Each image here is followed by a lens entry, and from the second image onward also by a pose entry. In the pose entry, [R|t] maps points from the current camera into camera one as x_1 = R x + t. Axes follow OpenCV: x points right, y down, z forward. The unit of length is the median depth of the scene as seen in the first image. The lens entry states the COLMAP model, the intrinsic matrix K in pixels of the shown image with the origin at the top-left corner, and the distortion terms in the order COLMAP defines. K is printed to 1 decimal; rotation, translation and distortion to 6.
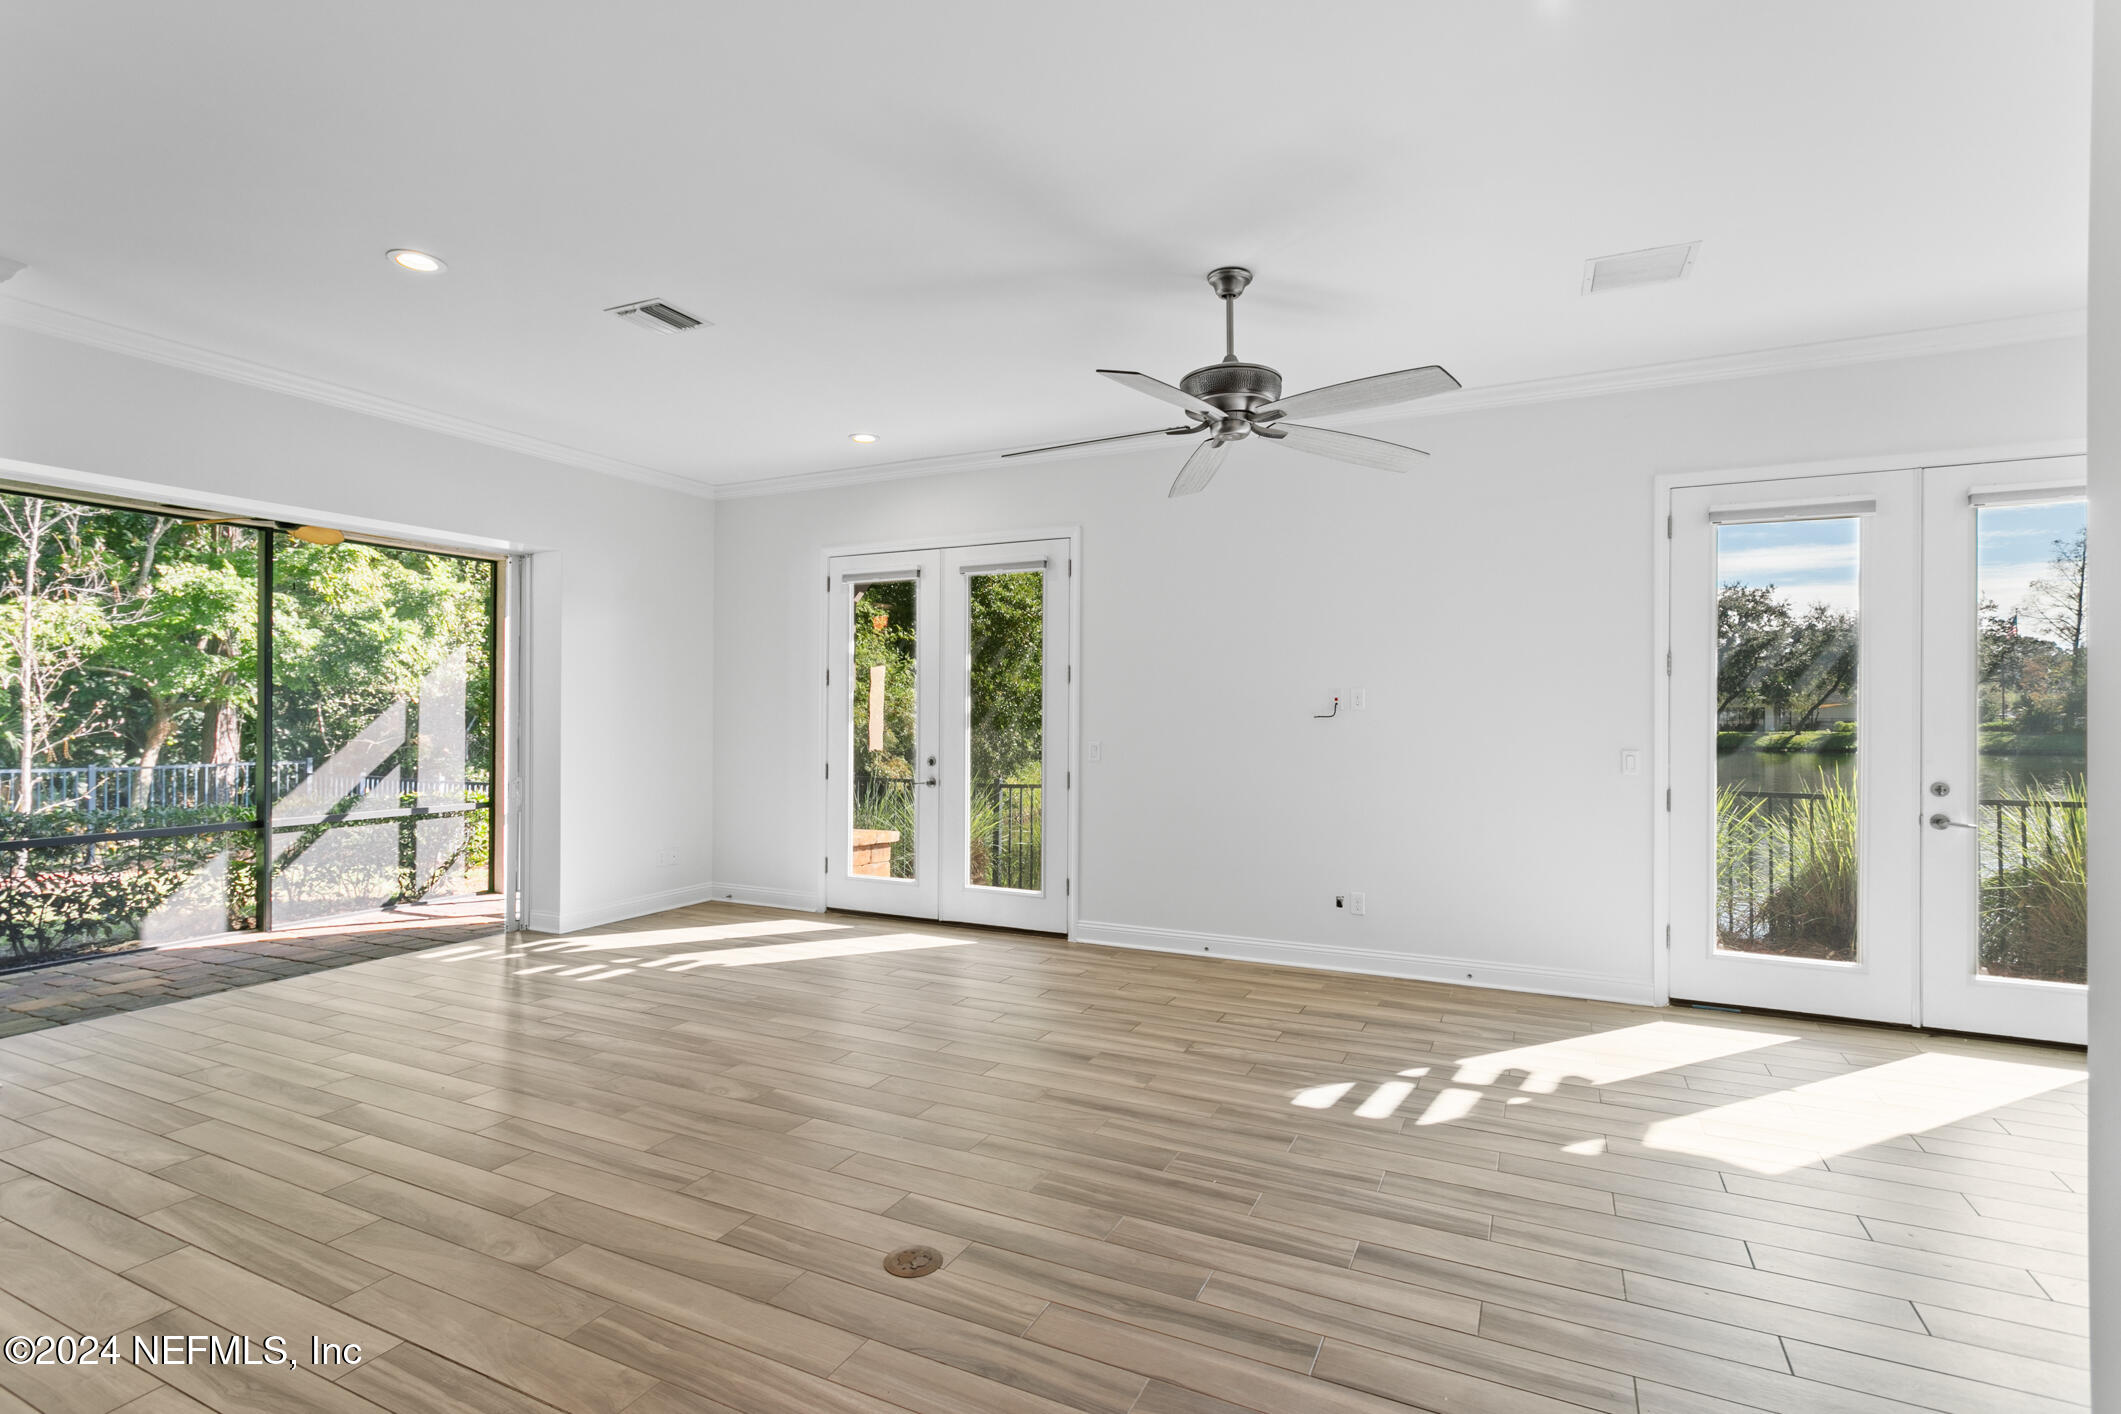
lens RADIAL K [[1014.8, 0, 1060.2], [0, 1014.8, 712.7], [0, 0, 1]] dist [0.002371, -0.000291]
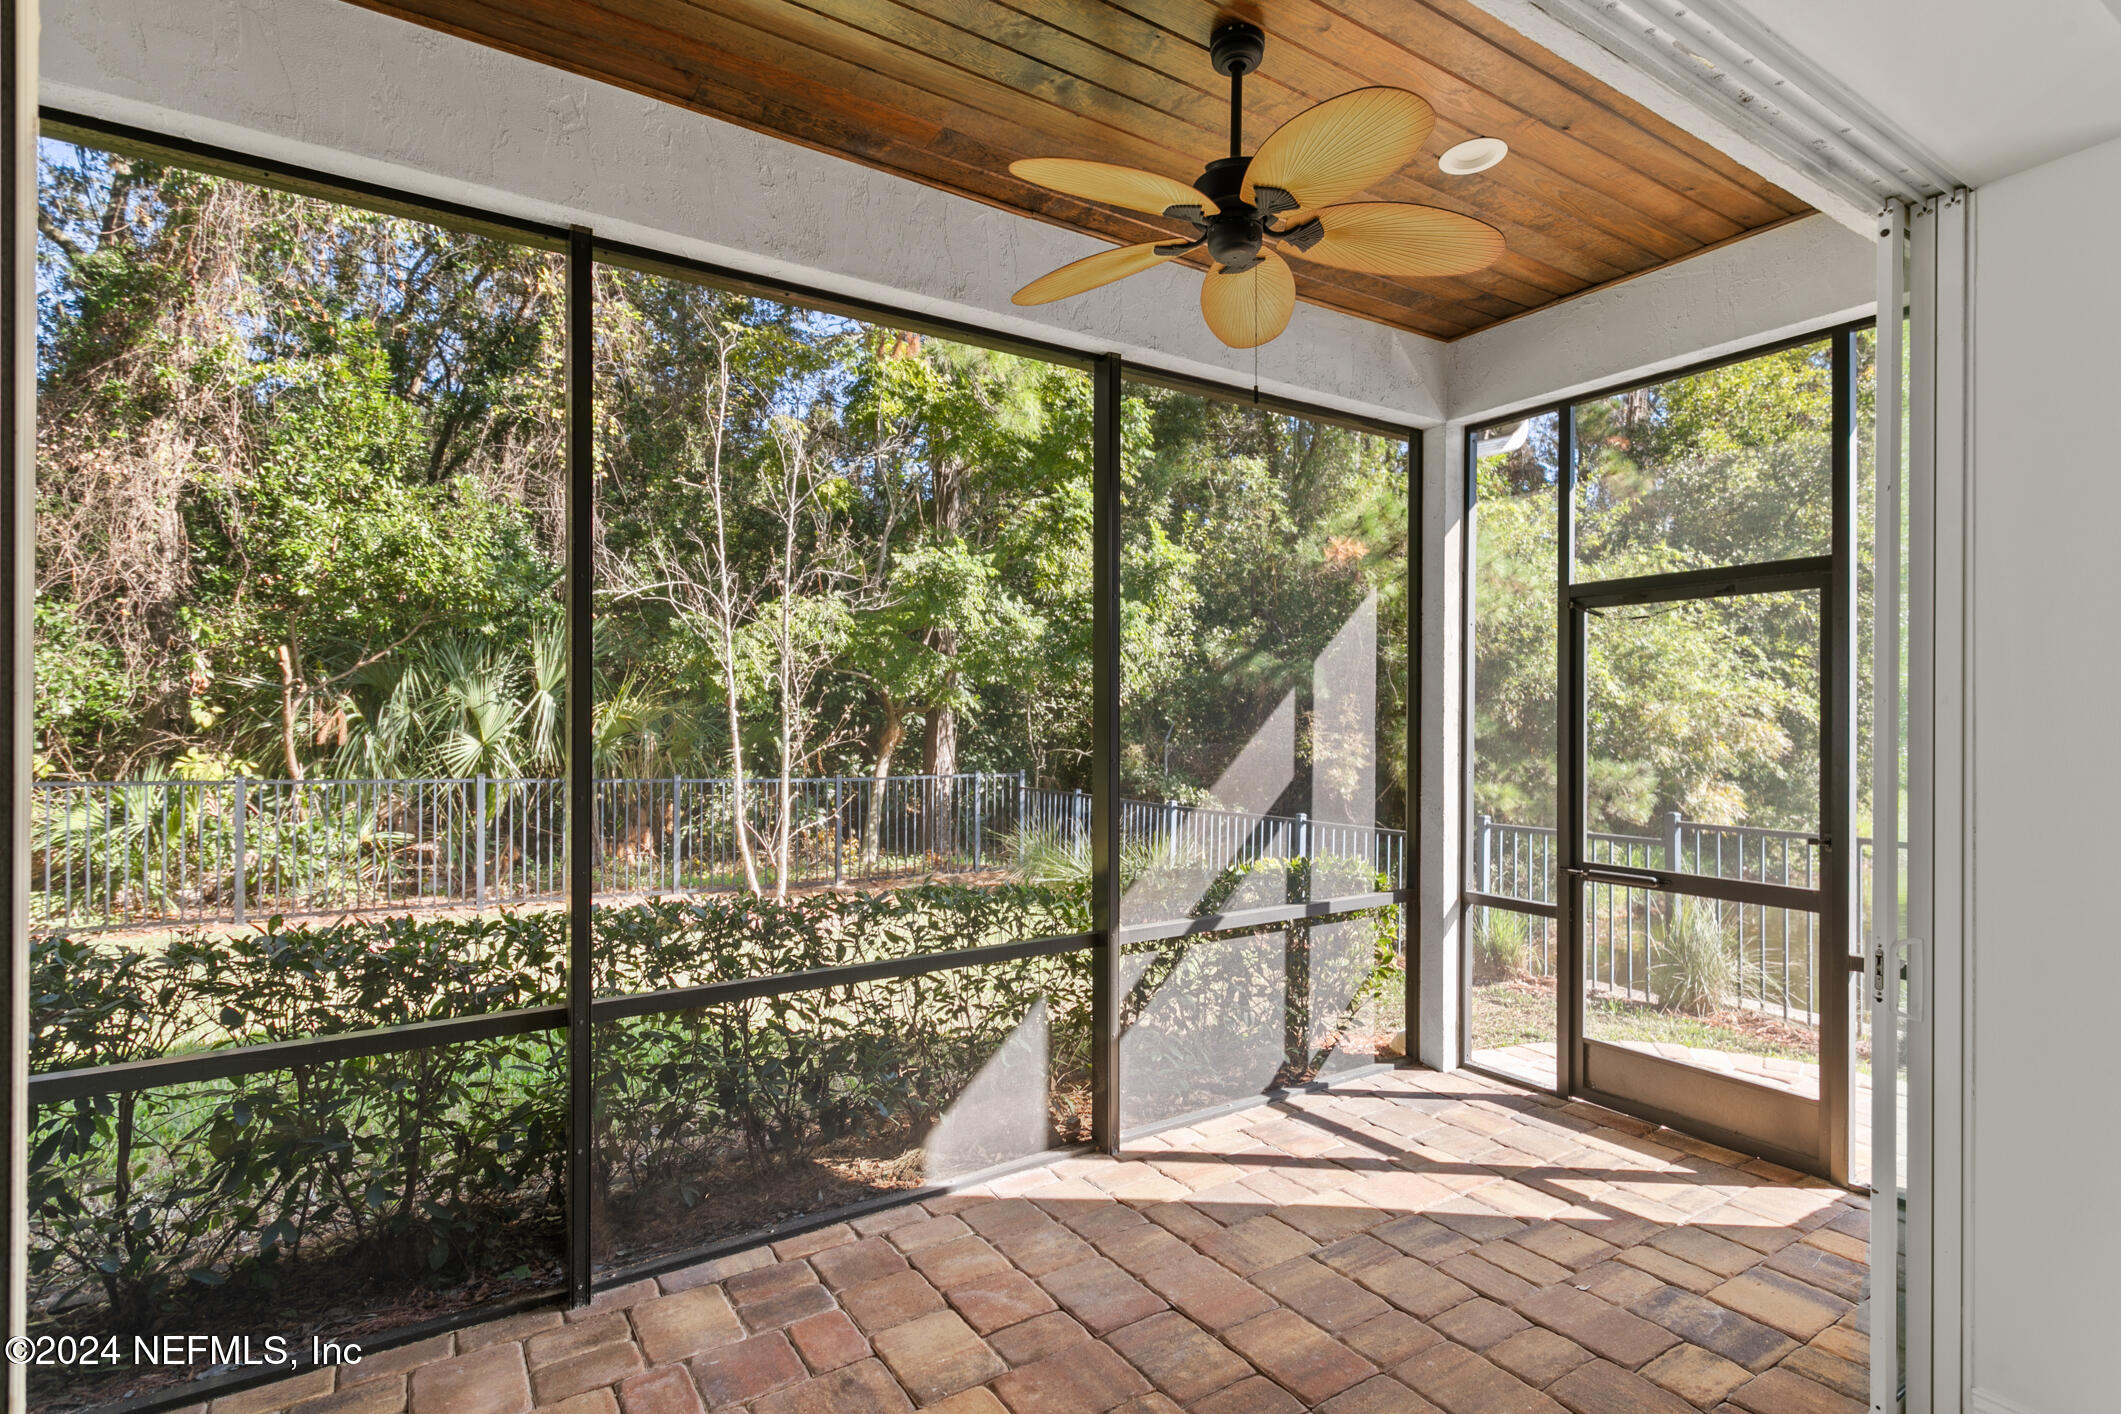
lens RADIAL K [[1014.8, 0, 1058.9], [0, 1014.8, 711.6], [0, 0, 1]] dist [0.002371, -0.000291]
pose [[0.856772, -0.005002, -0.515671, -0.706206], [0.002652, 0.999982, -0.005293, -0.001630], [0.515689, 0.003167, 0.856770, 0.723128]]
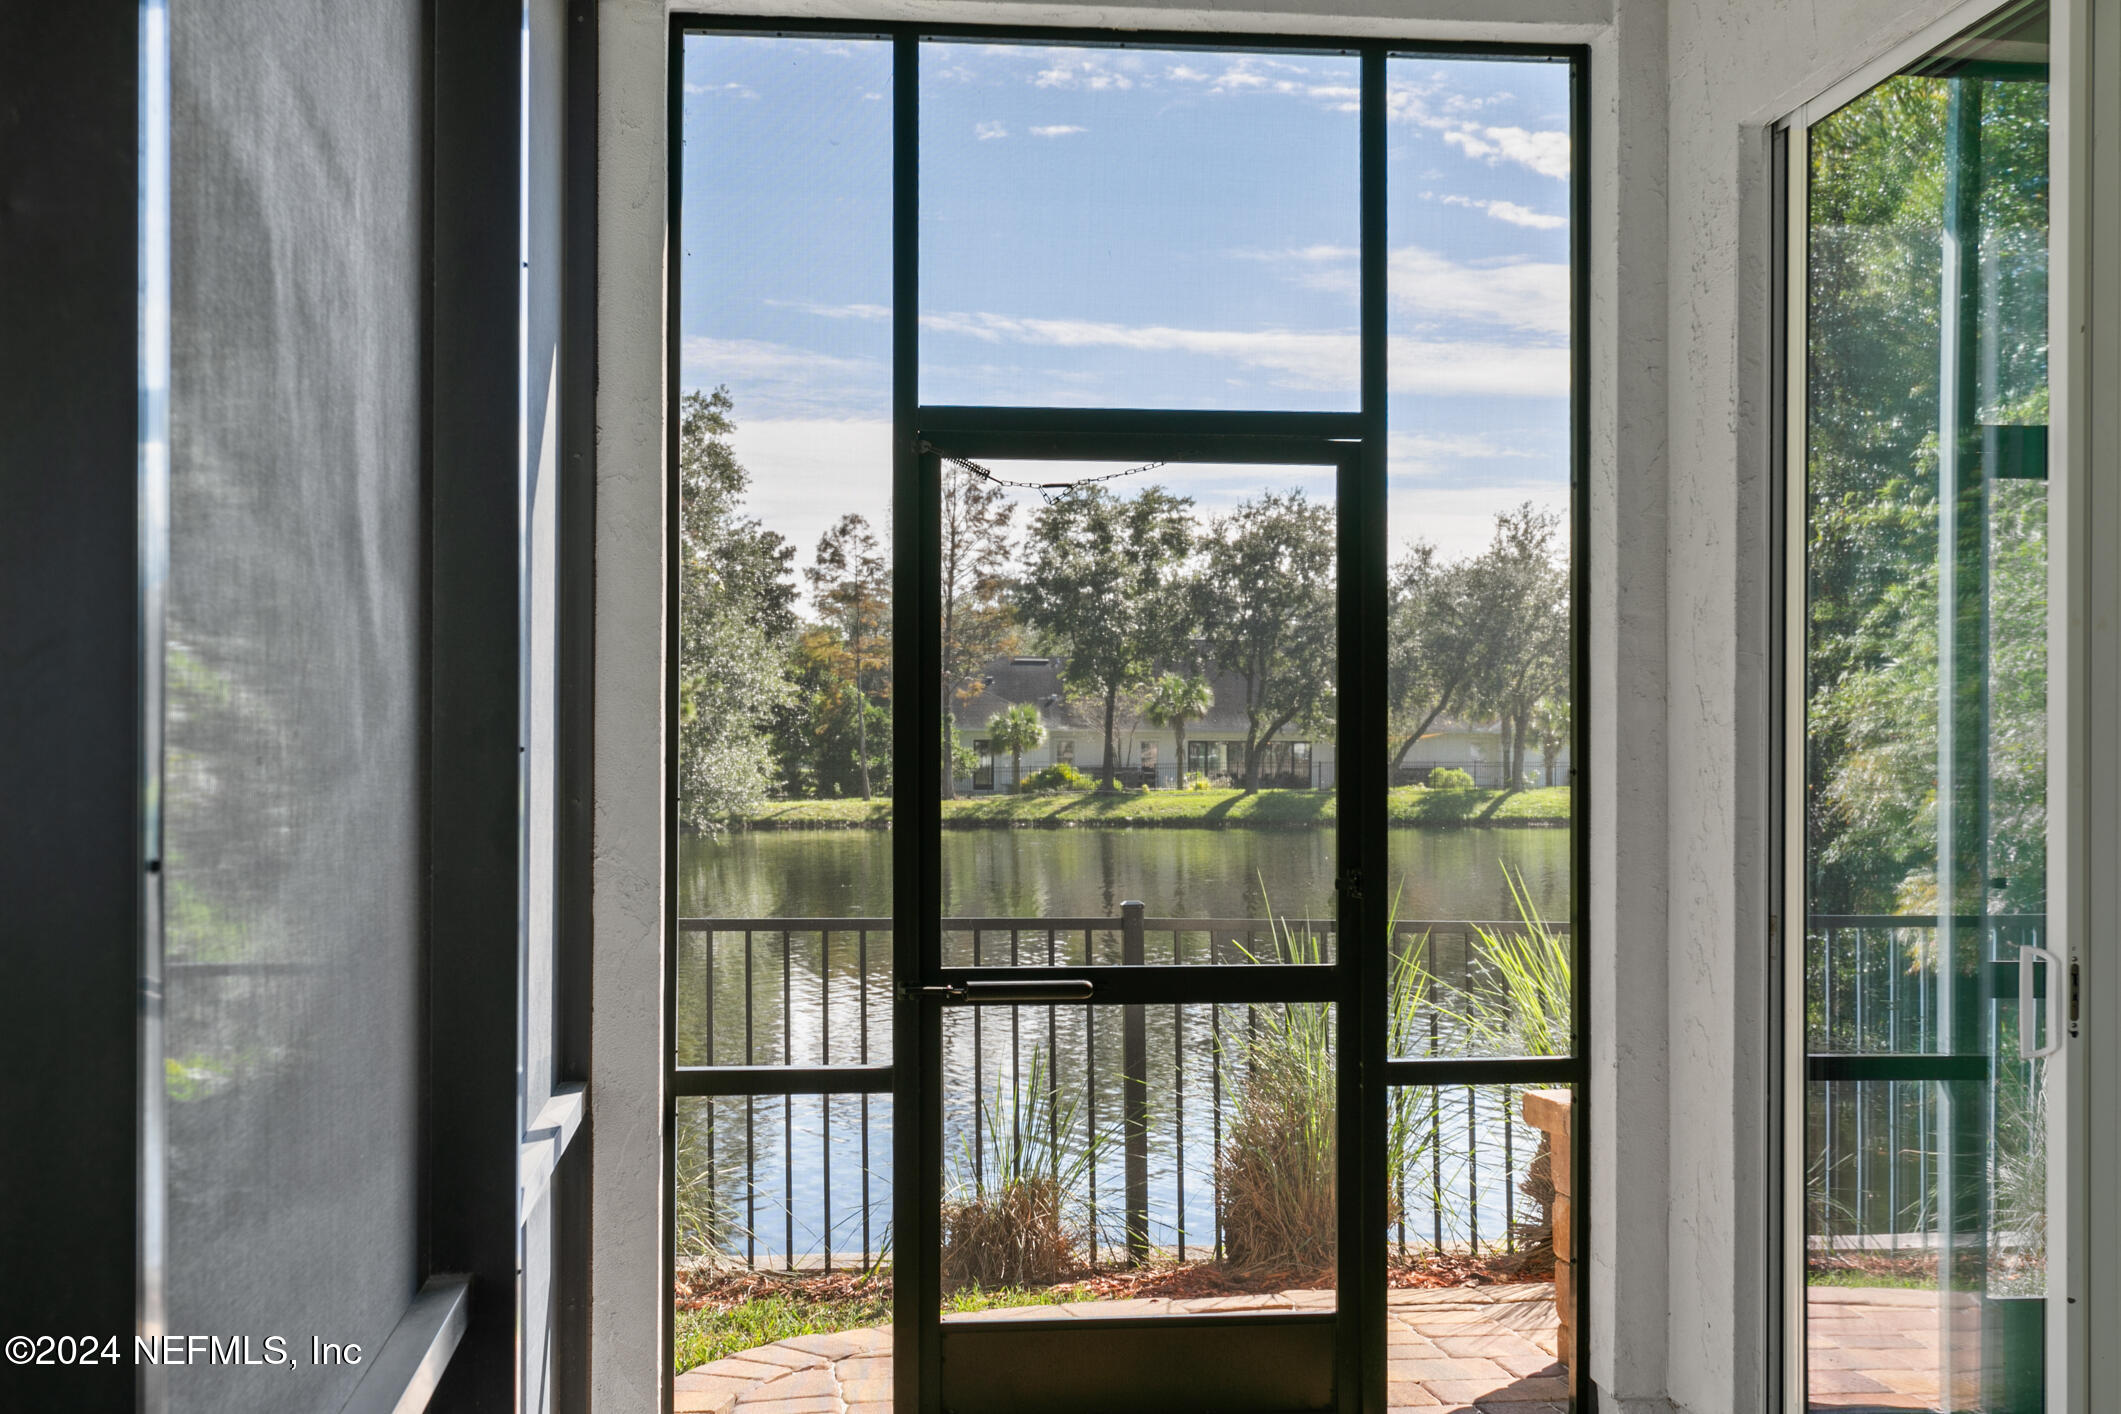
lens RADIAL K [[2438.4, 0, 1071.7], [0, 2438.4, 759.1], [0, 0, 1]] dist [-0.005620, 0.000000]
pose [[0.840144, -0.000379, 0.542363, -1.201666], [-0.001158, 0.999996, 0.002492, 0.027383], [-0.542362, -0.002722, 0.840141, 0.792984]]
